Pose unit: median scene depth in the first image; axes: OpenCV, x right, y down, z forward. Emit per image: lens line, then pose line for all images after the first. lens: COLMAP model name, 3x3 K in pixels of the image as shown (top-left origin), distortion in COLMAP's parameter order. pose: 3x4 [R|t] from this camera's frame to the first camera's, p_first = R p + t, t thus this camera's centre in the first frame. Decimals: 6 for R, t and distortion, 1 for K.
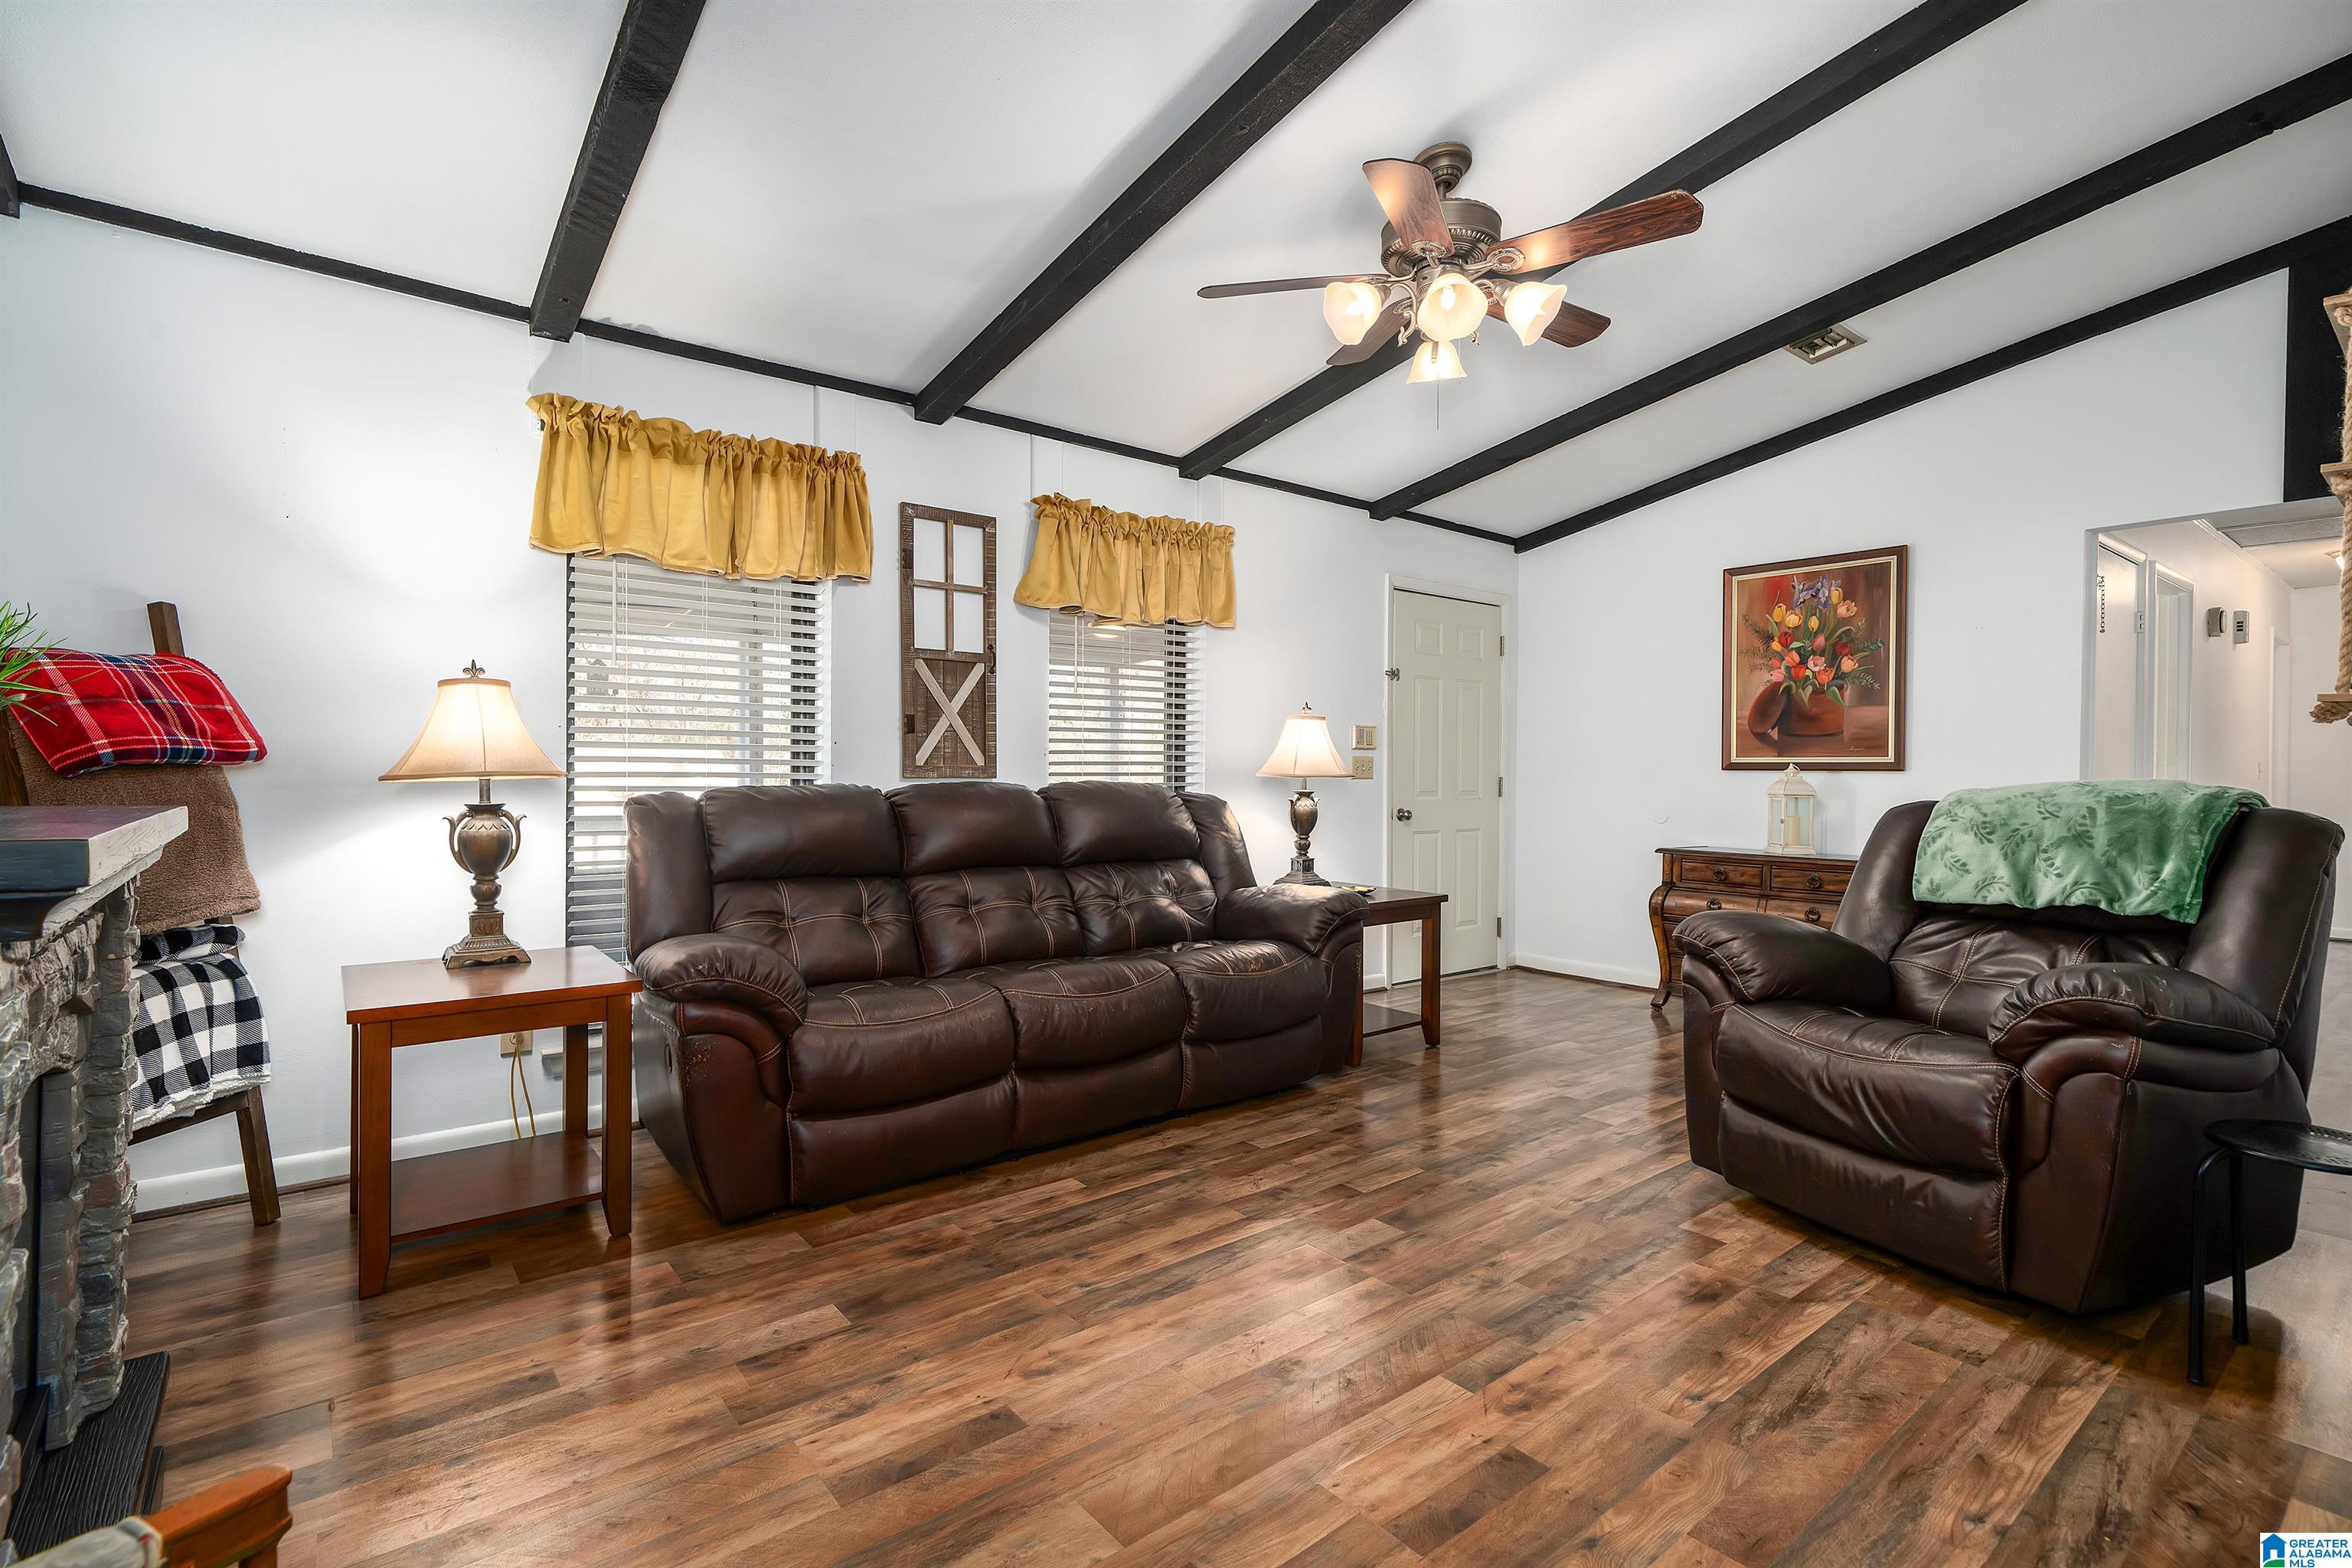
lens RADIAL K [[1104.1, 0, 1126.4], [0, 1104.1, 768.1], [0, 0, 1]] dist [0.022563, -0.000533]
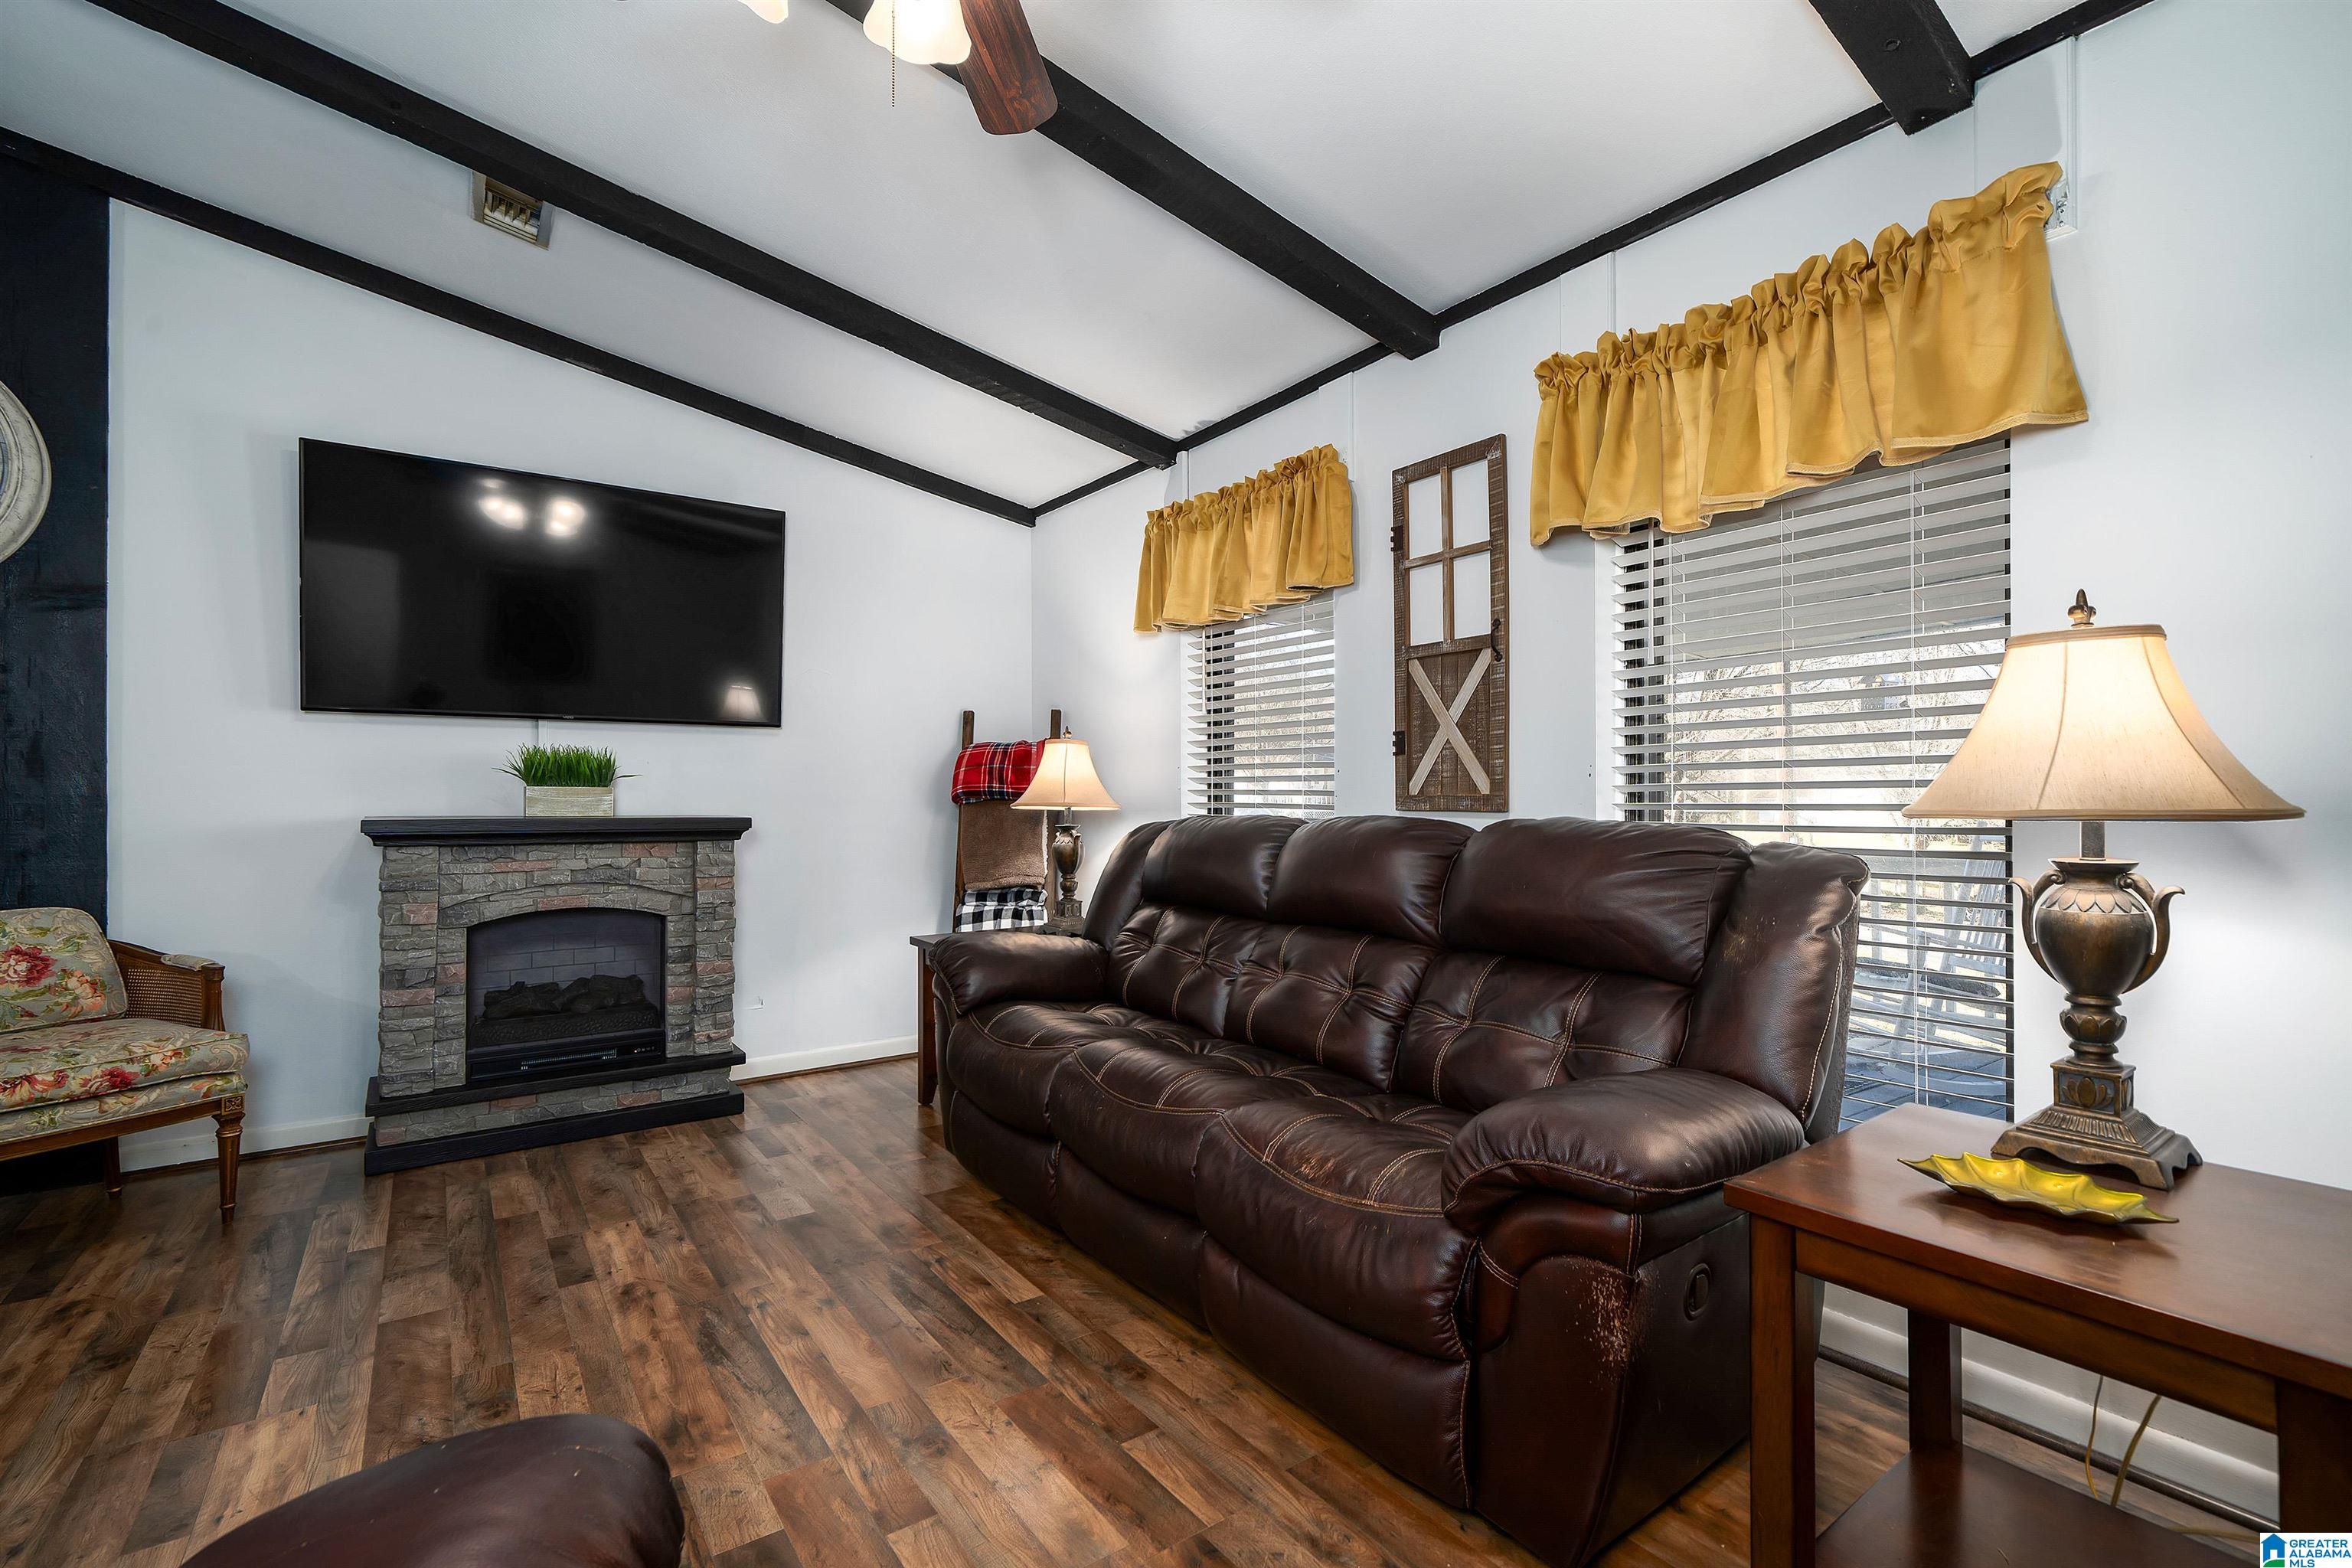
lens RADIAL K [[1024.0, 0, 1176.0], [0, 1024.0, 784.0], [0, 0, 1]] dist [-0.000998, 0.000043]
pose [[-0.024352, -0.019922, -0.999505, 0.729858], [0.002728, 0.999796, -0.019995, 0.005579], [0.999700, -0.003214, -0.024293, 1.136728]]
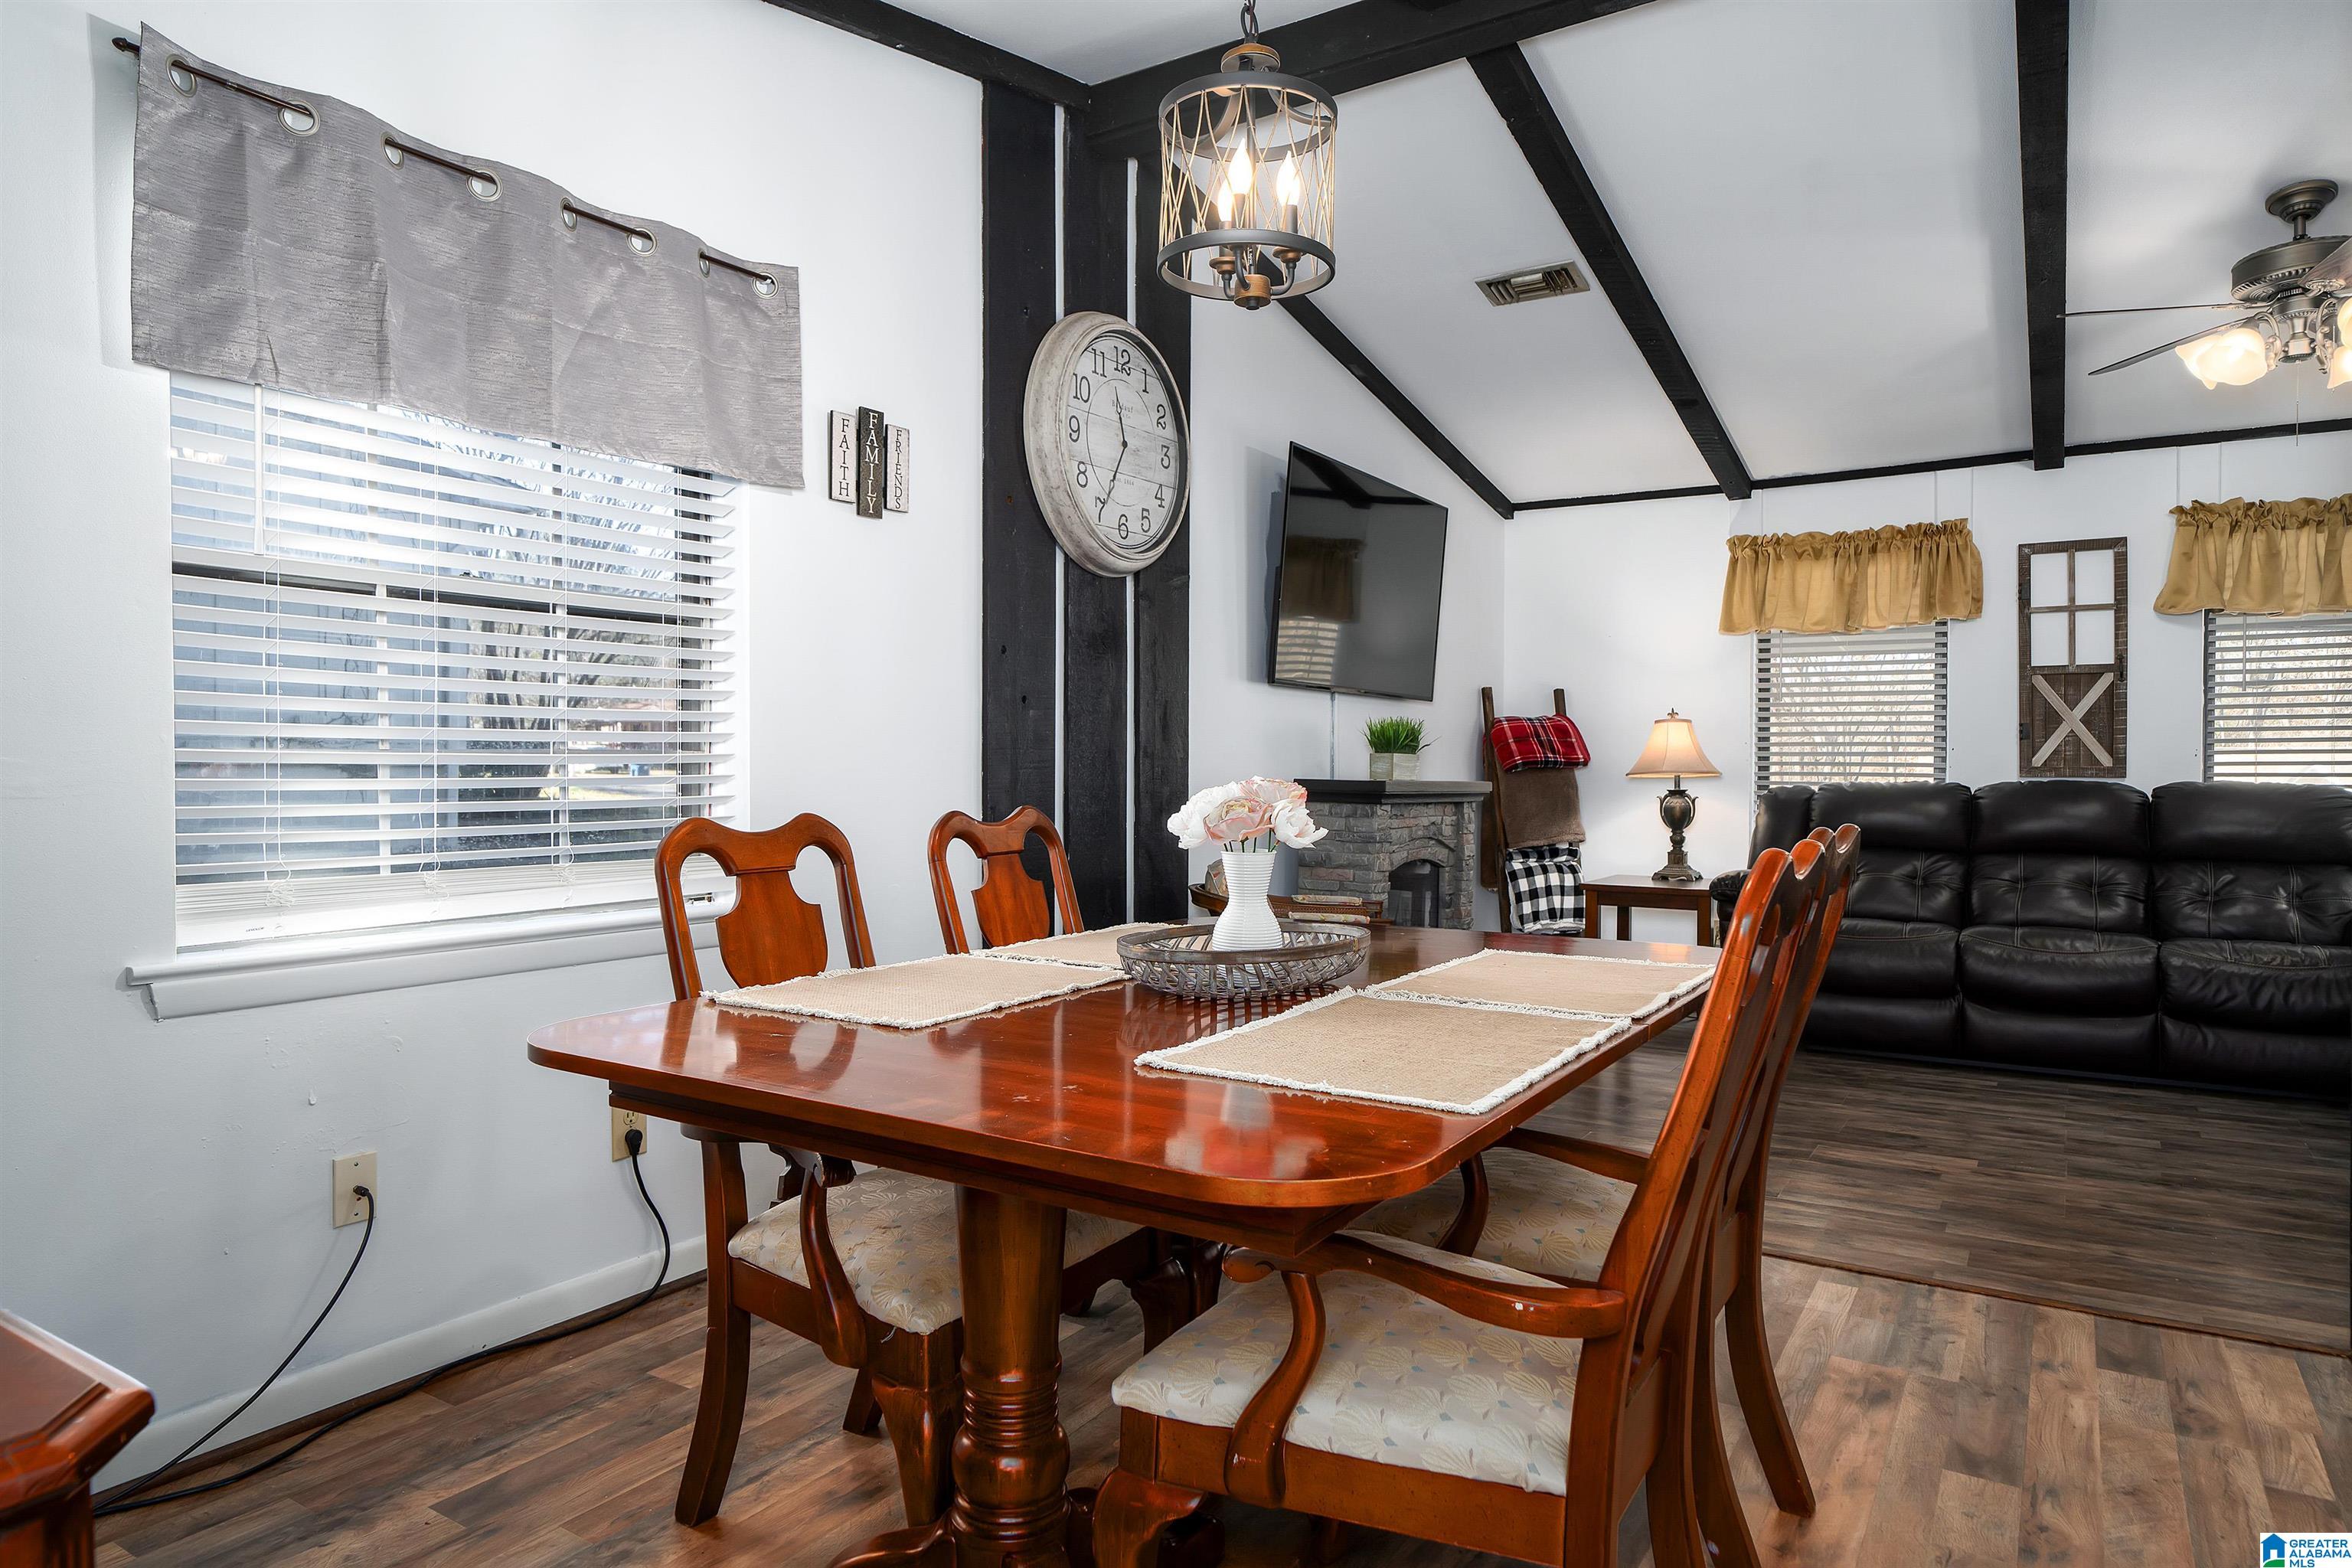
lens RADIAL K [[1379.8, 0, 1176.0], [0, 1379.8, 784.0], [0, 0, 1]] dist [0.001227, -0.000946]
pose [[0.343203, 0.003957, -0.939253, 1.164980], [-0.001262, 0.999992, 0.003752, 0.015772], [0.939260, -0.000103, 0.343206, -0.473336]]
